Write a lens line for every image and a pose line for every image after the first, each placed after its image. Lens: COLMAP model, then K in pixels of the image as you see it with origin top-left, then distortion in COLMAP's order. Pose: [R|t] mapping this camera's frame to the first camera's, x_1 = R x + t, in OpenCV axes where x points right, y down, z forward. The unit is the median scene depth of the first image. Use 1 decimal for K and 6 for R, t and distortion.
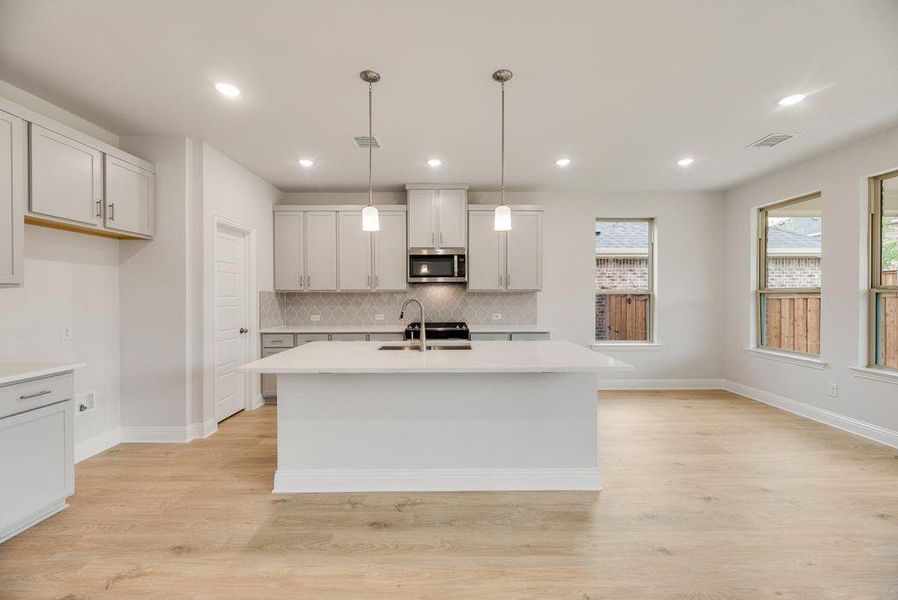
lens RADIAL K [[361.7, 0, 450.9], [0, 361.7, 298.8], [0, 0, 1]] dist [0.000150, 0.000117]
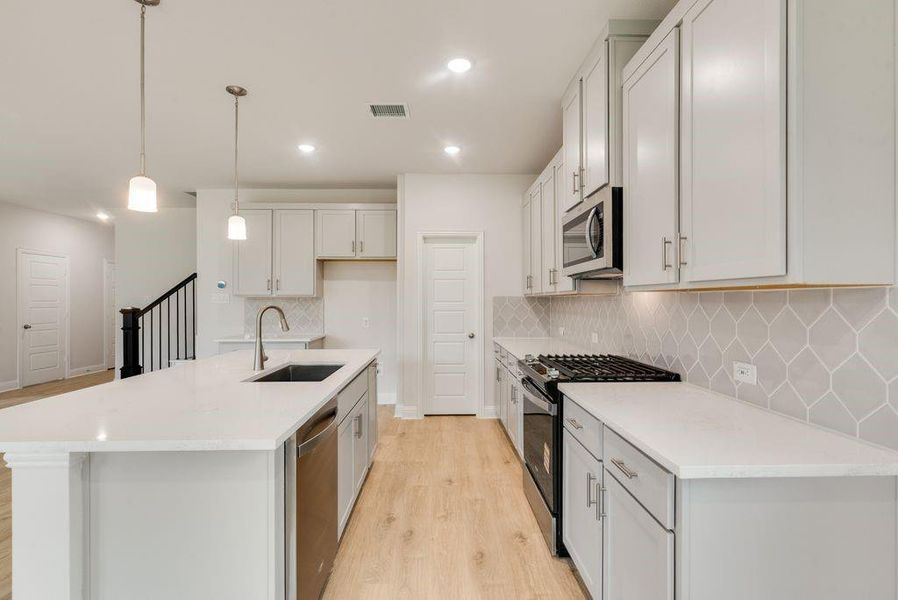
lens RADIAL K [[405.3, 0, 449.0], [0, 405.3, 300.0], [0, 0, 1]] dist [0.000126, 0.000107]
pose [[0.019370, 0.000356, -0.999812, 0.491040], [-0.006134, 0.999981, 0.000237, -0.009771], [0.999794, 0.006129, 0.019372, 0.817468]]
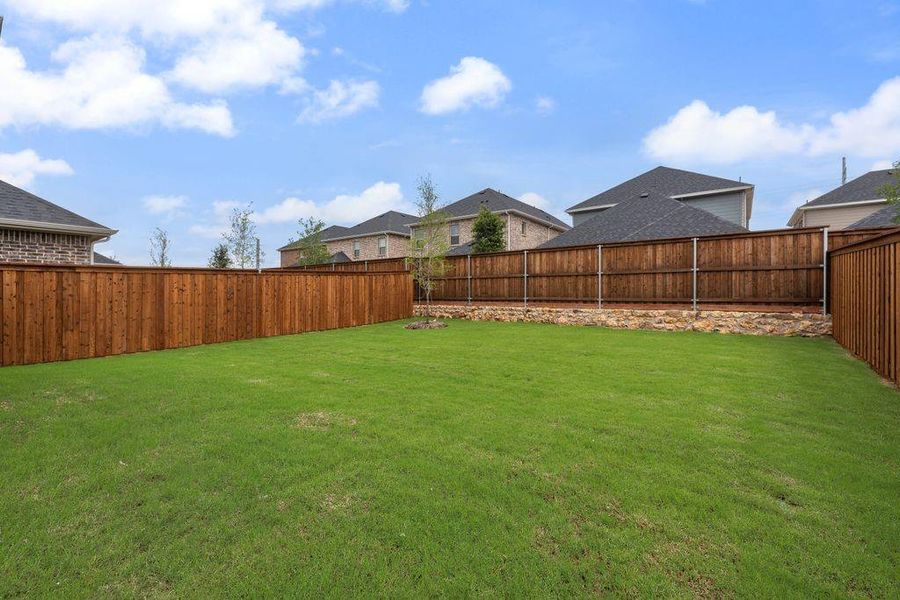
lens RADIAL K [[369.5, 0, 450.0], [0, 369.5, 300.0], [0, 0, 1]] dist [-0.001180, -0.000180]
pose [[0.630227, -0.011083, 0.776331, 1.611409], [0.001865, 0.999917, 0.012761, 0.095556], [-0.776408, -0.006594, 0.630196, -0.800936]]
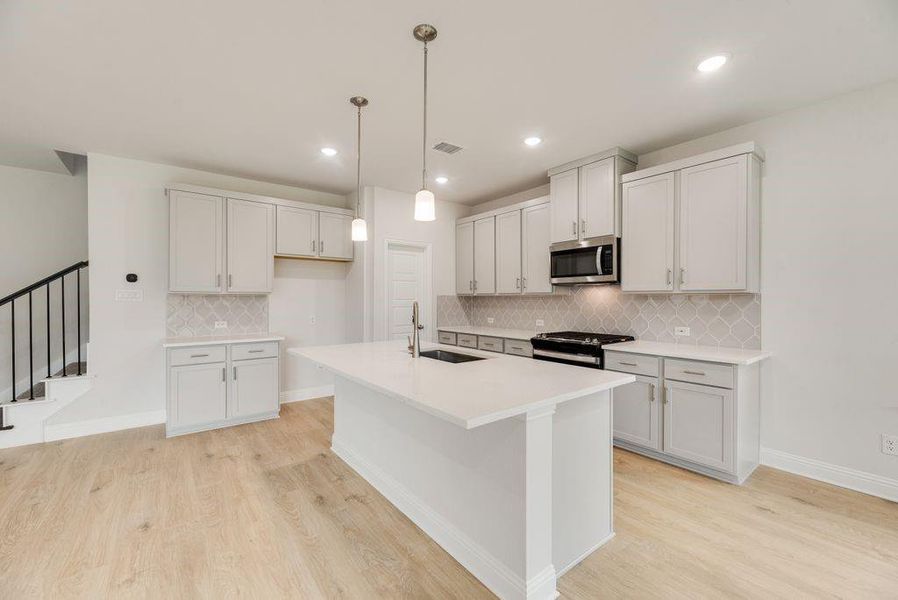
lens RADIAL K [[368.6, 0, 449.0], [0, 368.6, 300.0], [0, 0, 1]] dist [-0.001180, -0.000180]
pose [[0.610200, 0.004336, -0.792236, 0.434636], [-0.008341, 0.999965, -0.000951, -0.004062], [0.792204, 0.007189, 0.610215, 0.272330]]
